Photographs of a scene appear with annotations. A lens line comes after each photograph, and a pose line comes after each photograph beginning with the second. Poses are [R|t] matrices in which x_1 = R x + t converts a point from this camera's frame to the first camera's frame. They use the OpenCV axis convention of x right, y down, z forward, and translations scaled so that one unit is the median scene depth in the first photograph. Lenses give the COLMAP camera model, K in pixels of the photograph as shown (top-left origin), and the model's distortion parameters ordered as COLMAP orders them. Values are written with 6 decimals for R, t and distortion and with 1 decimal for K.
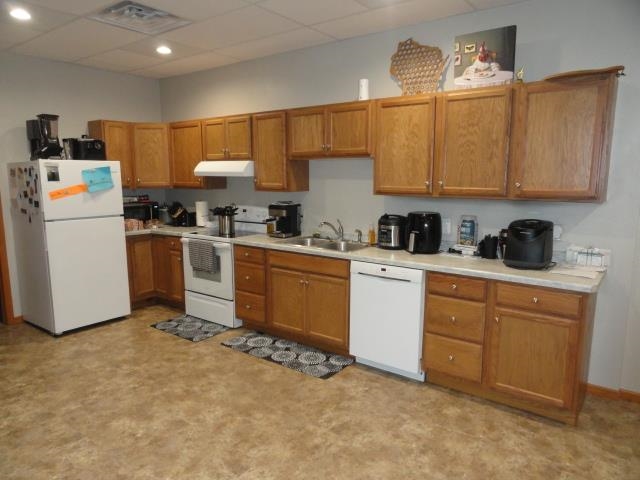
lens RADIAL K [[446.4, 0, 319.5], [0, 446.4, 238.3], [0, 0, 1]] dist [-0.008446, 0.004120]
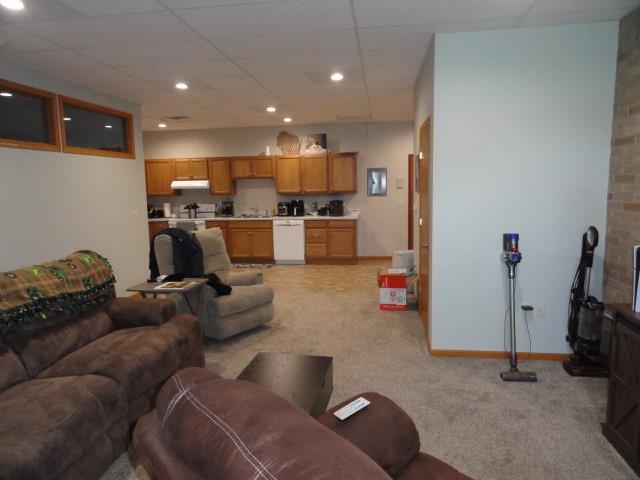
lens RADIAL K [[446.4, 0, 320.1], [0, 446.4, 241.2], [0, 0, 1]] dist [-0.008446, 0.004120]
pose [[0.875072, -0.071644, 0.478660, -0.921774], [0.088243, 0.996024, -0.012243, 0.224445], [-0.475880, 0.052952, 0.877915, -1.333427]]
